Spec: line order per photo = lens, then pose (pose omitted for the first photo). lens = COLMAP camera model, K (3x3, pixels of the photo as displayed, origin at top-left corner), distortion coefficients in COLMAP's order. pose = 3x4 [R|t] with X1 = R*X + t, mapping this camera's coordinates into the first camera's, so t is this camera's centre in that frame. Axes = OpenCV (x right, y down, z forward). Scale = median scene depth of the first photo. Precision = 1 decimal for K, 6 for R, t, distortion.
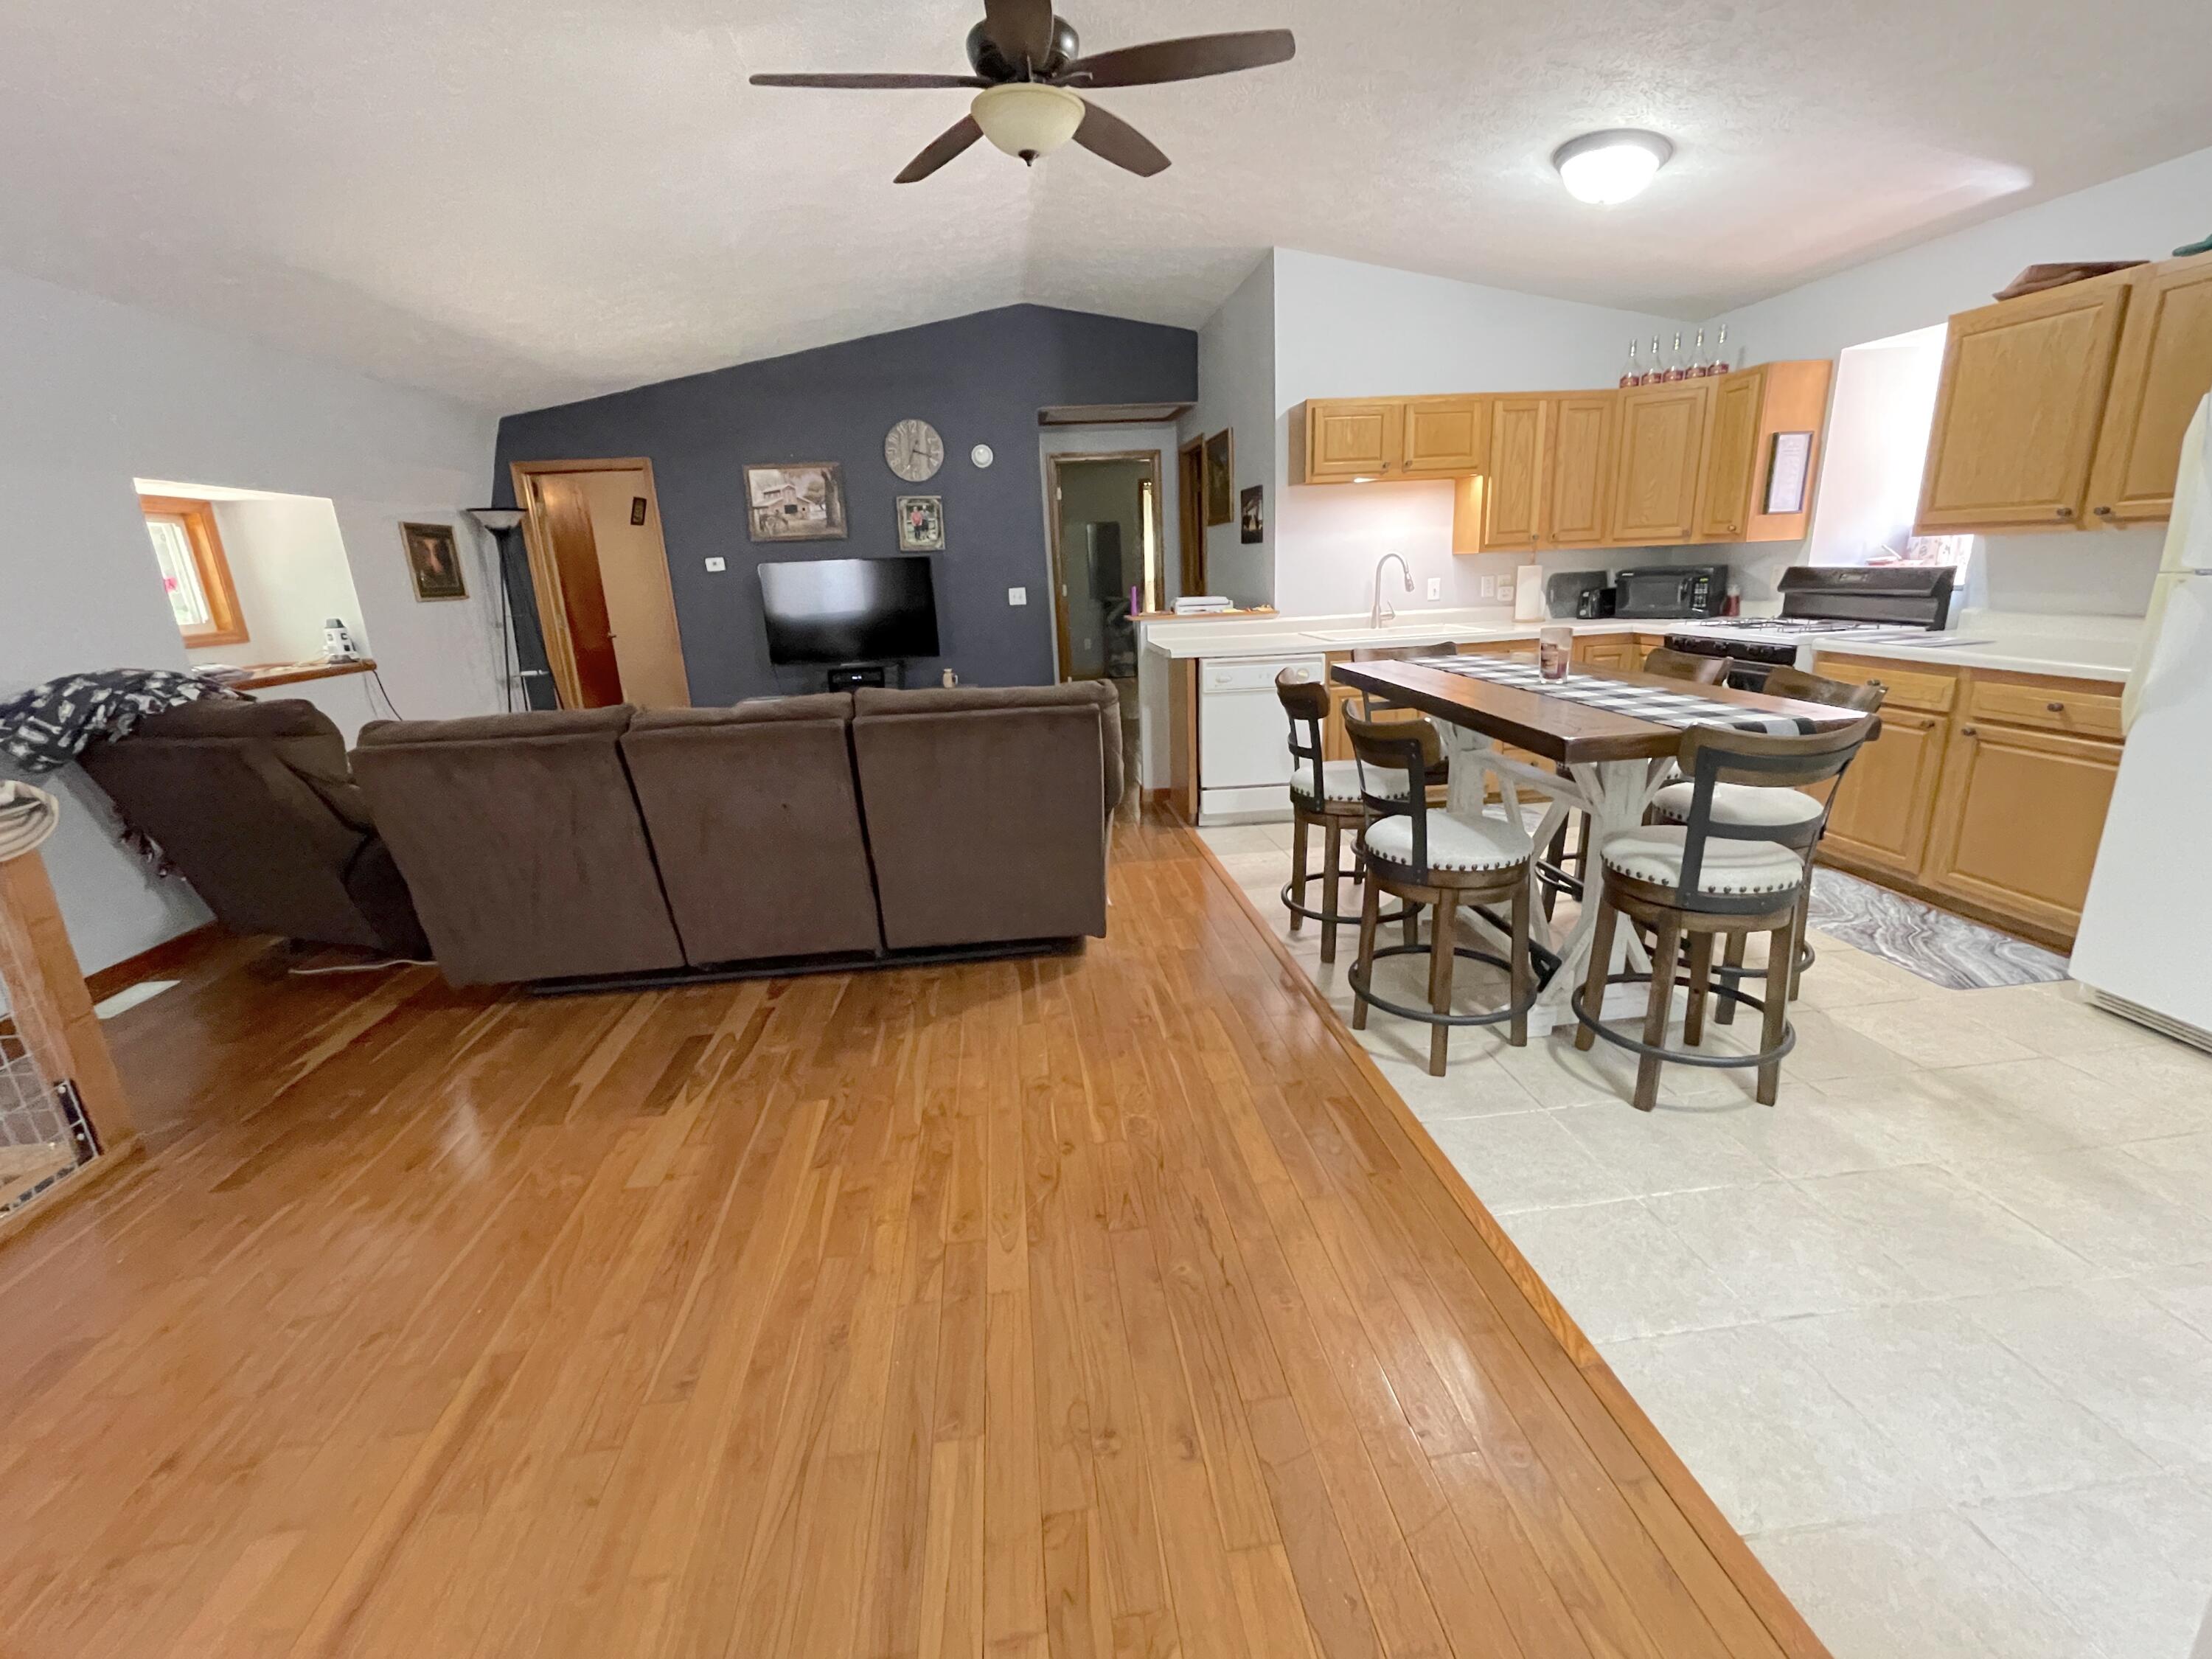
lens RADIAL K [[951.6, 0, 1090.5], [0, 951.6, 819.4], [0, 0, 1]] dist [-0.009270, 0.005410]
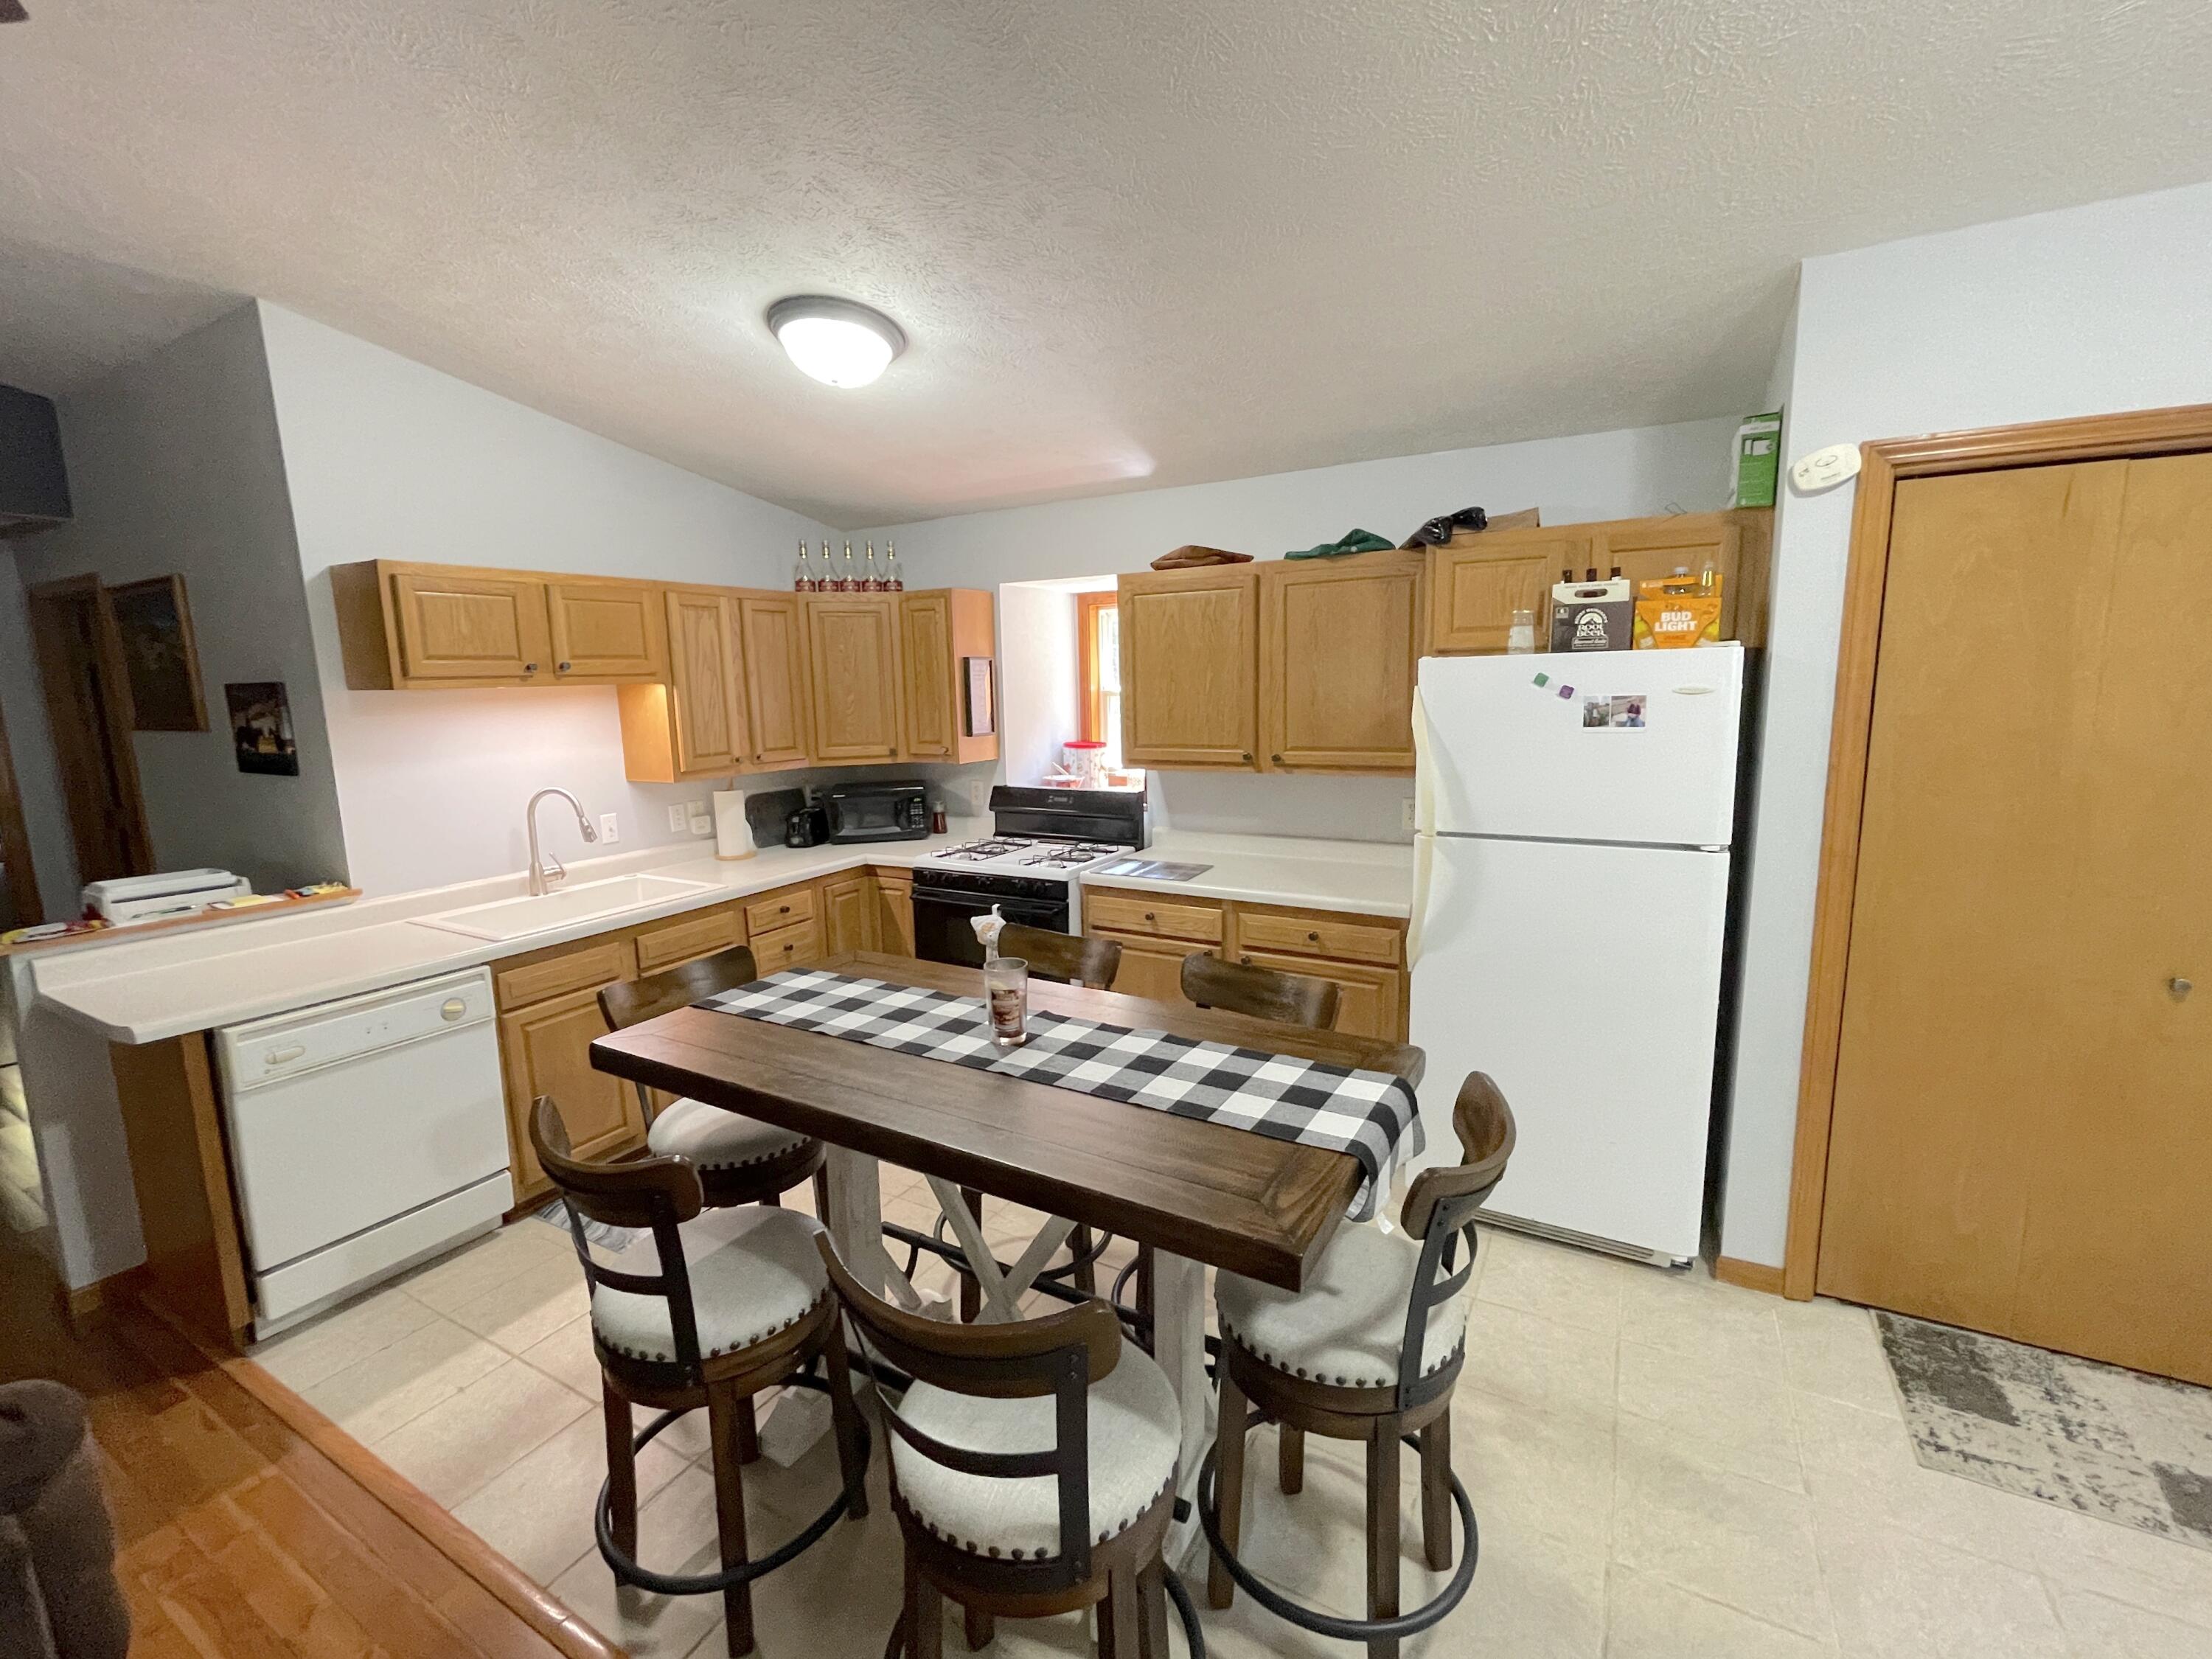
lens RADIAL K [[951.6, 0, 1090.5], [0, 951.6, 819.4], [0, 0, 1]] dist [-0.009270, 0.005410]
pose [[0.584260, -0.090131, 0.806546, -0.009569], [0.211846, 0.976296, -0.044360, -0.156215], [-0.783429, 0.196781, 0.589504, 0.318303]]
